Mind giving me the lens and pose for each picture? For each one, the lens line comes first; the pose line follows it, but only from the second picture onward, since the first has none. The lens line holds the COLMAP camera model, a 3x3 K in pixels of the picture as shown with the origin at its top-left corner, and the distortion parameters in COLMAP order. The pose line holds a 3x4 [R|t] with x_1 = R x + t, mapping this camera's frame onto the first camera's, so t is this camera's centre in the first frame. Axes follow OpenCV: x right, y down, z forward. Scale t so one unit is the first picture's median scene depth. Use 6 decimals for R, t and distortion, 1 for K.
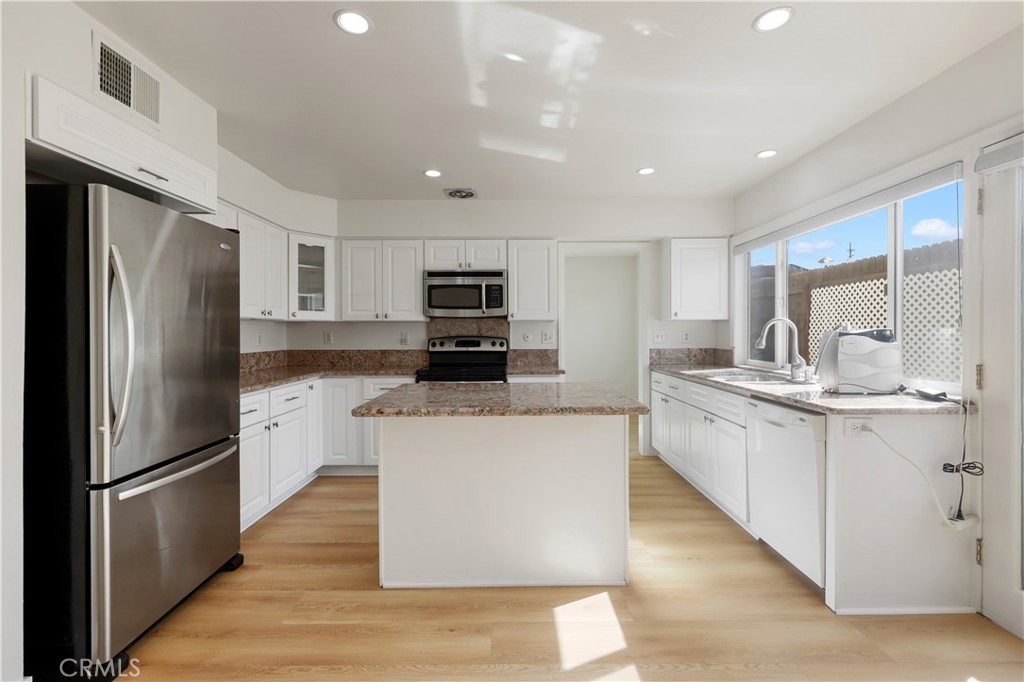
lens RADIAL K [[422.7, 0, 507.0], [0, 422.7, 333.9], [0, 0, 1]] dist [0.004270, -0.000610]
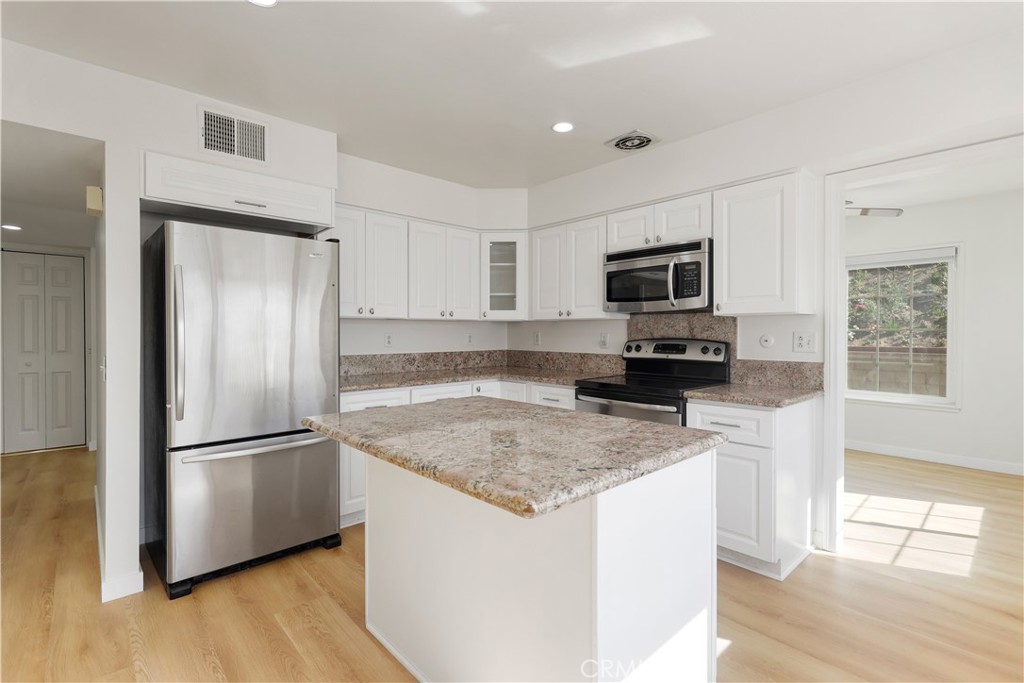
lens RADIAL K [[458.5, 0, 515.8], [0, 458.5, 337.0], [0, 0, 1]] dist [-0.001435, 0.000430]
pose [[0.697597, 0.010706, -0.716410, 0.298779], [-0.004923, 0.999936, 0.010150, -0.003936], [0.716473, -0.003553, 0.697606, 0.286777]]
